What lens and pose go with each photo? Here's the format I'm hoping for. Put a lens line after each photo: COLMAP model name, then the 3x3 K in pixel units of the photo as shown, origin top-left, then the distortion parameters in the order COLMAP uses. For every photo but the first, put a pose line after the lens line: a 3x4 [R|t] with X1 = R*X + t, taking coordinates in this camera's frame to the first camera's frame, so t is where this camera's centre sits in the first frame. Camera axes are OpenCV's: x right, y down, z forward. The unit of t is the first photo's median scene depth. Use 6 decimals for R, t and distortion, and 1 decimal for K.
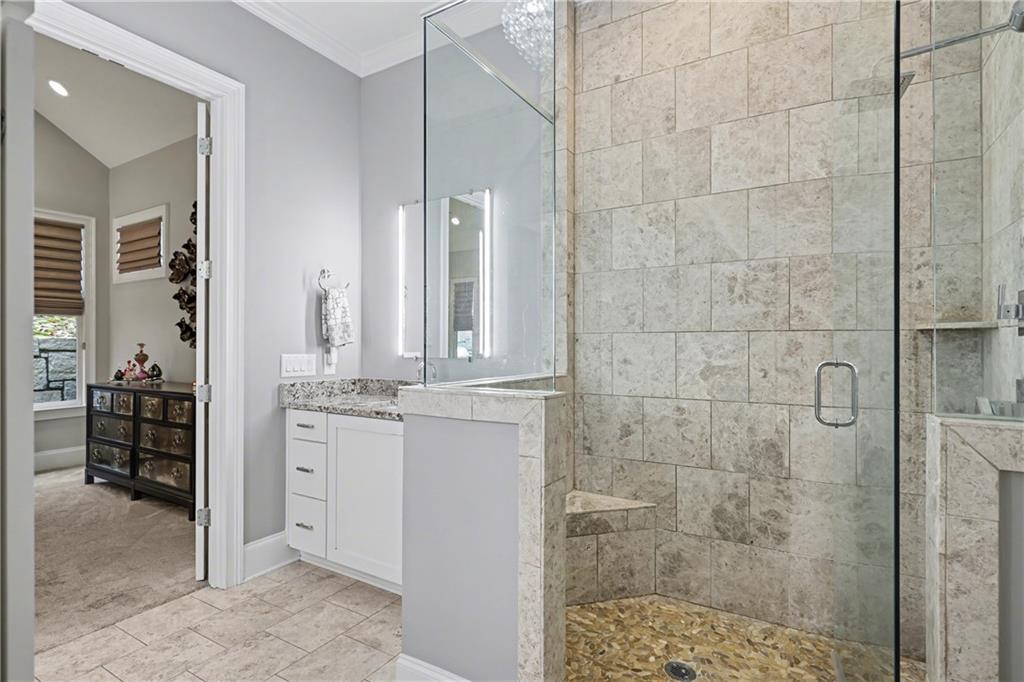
lens RADIAL K [[481.6, 0, 512.0], [0, 481.6, 341.0], [0, 0, 1]] dist [-0.000447, -0.000196]
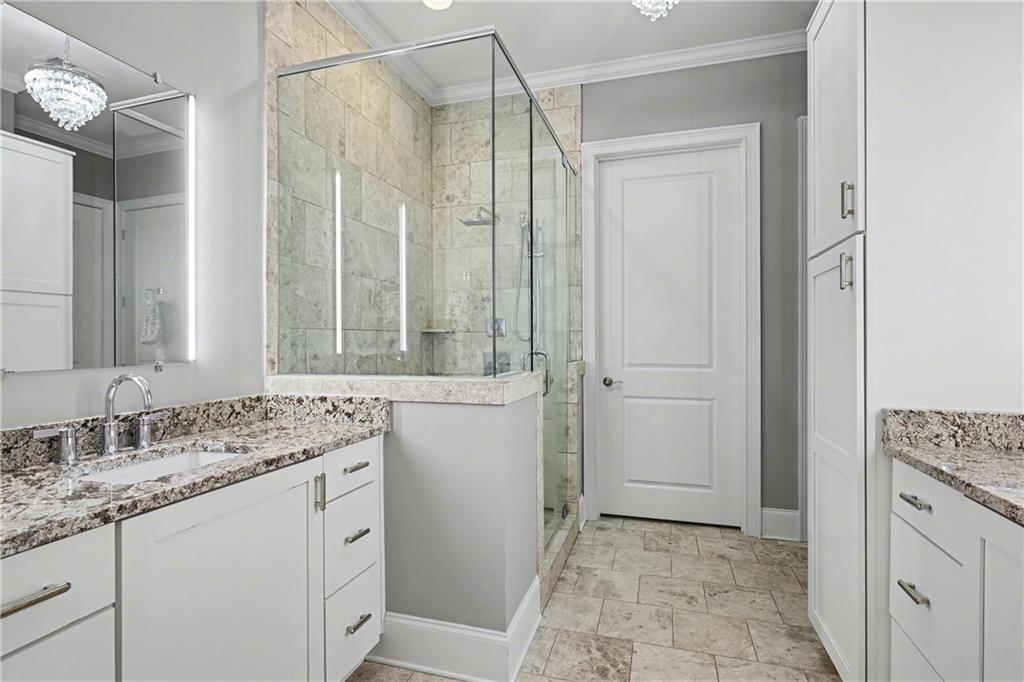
lens RADIAL K [[481.6, 0, 512.0], [0, 481.6, 341.0], [0, 0, 1]] dist [-0.000447, -0.000196]
pose [[-0.207716, -0.001112, 0.978189, -0.887838], [-0.000807, 0.999999, 0.000965, 0.007785], [-0.978189, -0.000589, -0.207717, 0.845788]]
